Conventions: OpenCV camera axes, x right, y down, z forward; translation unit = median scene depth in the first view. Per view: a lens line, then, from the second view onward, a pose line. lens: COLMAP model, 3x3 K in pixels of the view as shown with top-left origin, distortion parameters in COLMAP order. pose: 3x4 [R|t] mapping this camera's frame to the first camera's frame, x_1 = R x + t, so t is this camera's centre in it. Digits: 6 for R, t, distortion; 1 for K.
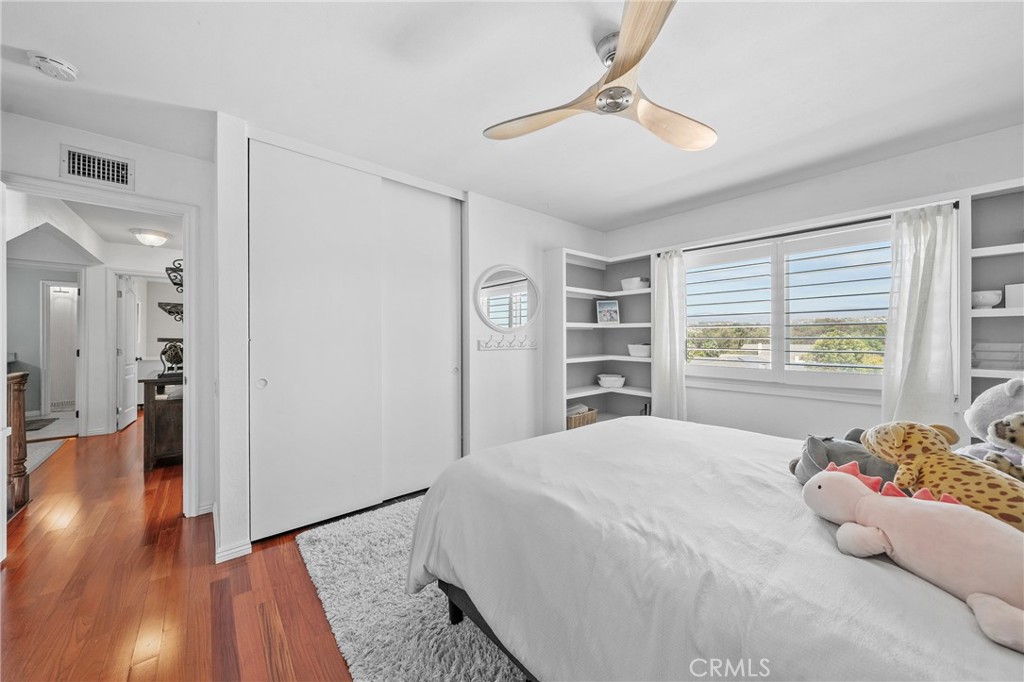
lens RADIAL K [[347.3, 0, 513.1], [0, 347.3, 342.8], [0, 0, 1]] dist [-0.006166, 0.000013]
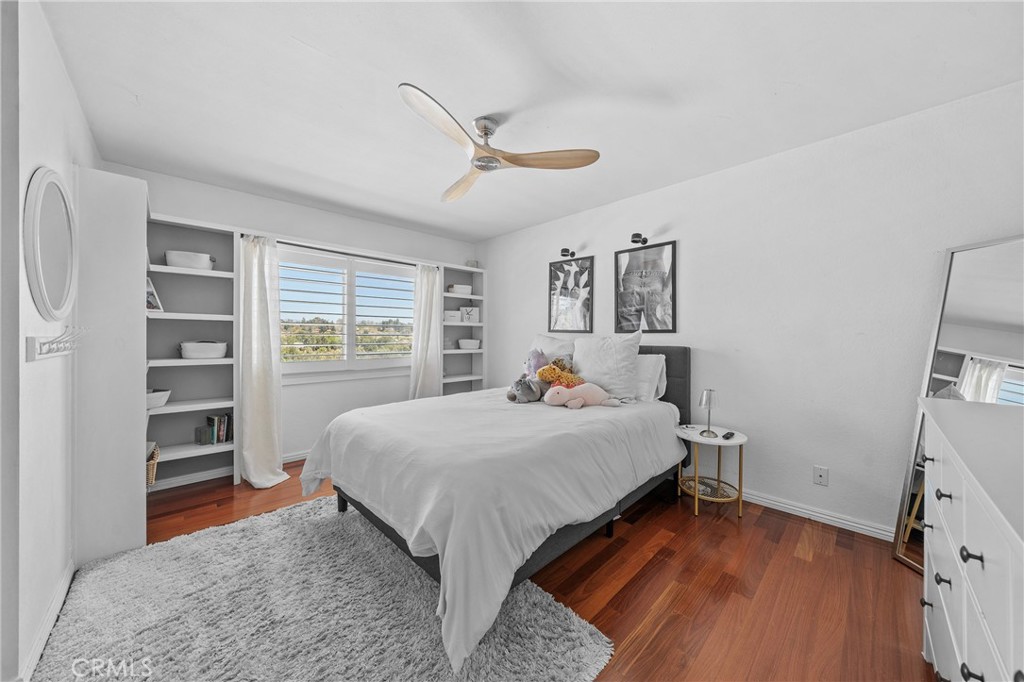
lens RADIAL K [[347.3, 0, 513.1], [0, 347.3, 342.8], [0, 0, 1]] dist [-0.006166, 0.000013]
pose [[-0.034549, -0.021261, 0.999177, -0.530075], [0.010201, 0.999714, 0.021625, -0.005917], [-0.999351, 0.010940, -0.034322, 0.449501]]
